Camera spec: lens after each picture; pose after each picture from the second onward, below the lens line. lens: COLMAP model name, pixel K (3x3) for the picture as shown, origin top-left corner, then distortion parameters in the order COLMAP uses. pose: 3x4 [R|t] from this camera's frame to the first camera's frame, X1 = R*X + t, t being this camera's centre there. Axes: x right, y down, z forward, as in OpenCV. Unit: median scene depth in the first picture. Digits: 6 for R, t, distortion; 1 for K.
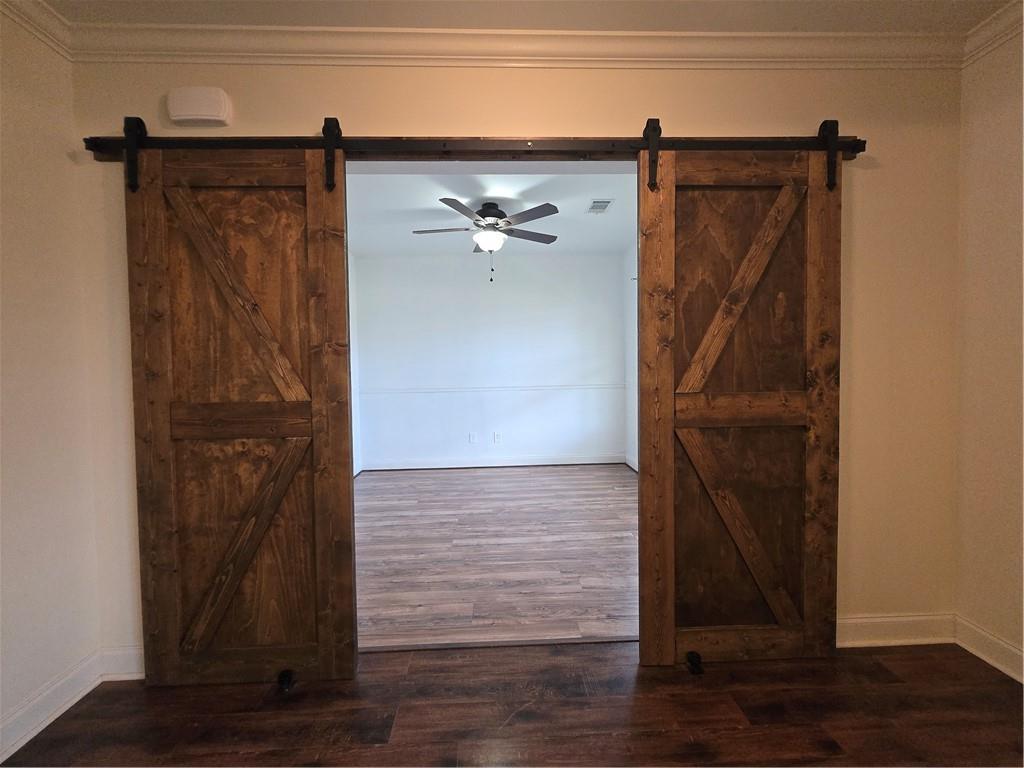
lens RADIAL K [[398.2, 0, 511.1], [0, 398.2, 376.2], [0, 0, 1]] dist [-0.001024, -0.000556]
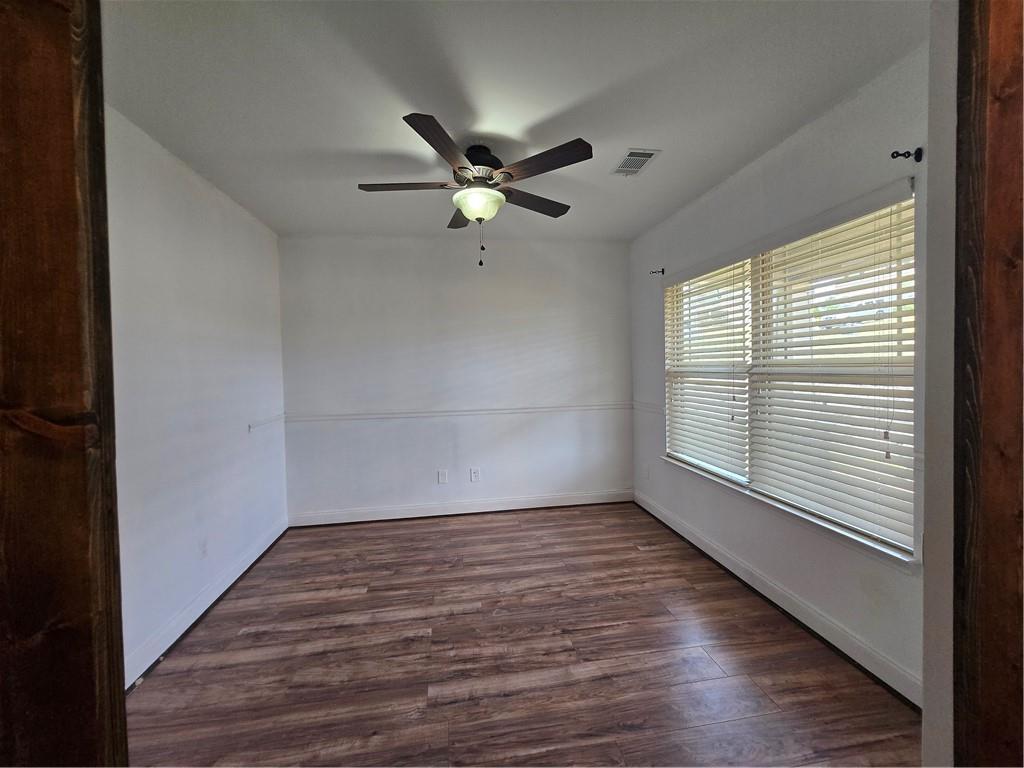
lens RADIAL K [[398.2, 0, 511.1], [0, 398.2, 376.2], [0, 0, 1]] dist [-0.001024, -0.000556]
pose [[0.993492, -0.005962, 0.113749, -0.075035], [0.006640, 0.999962, -0.005582, -0.048676], [-0.113711, 0.006301, 0.993494, 0.332578]]
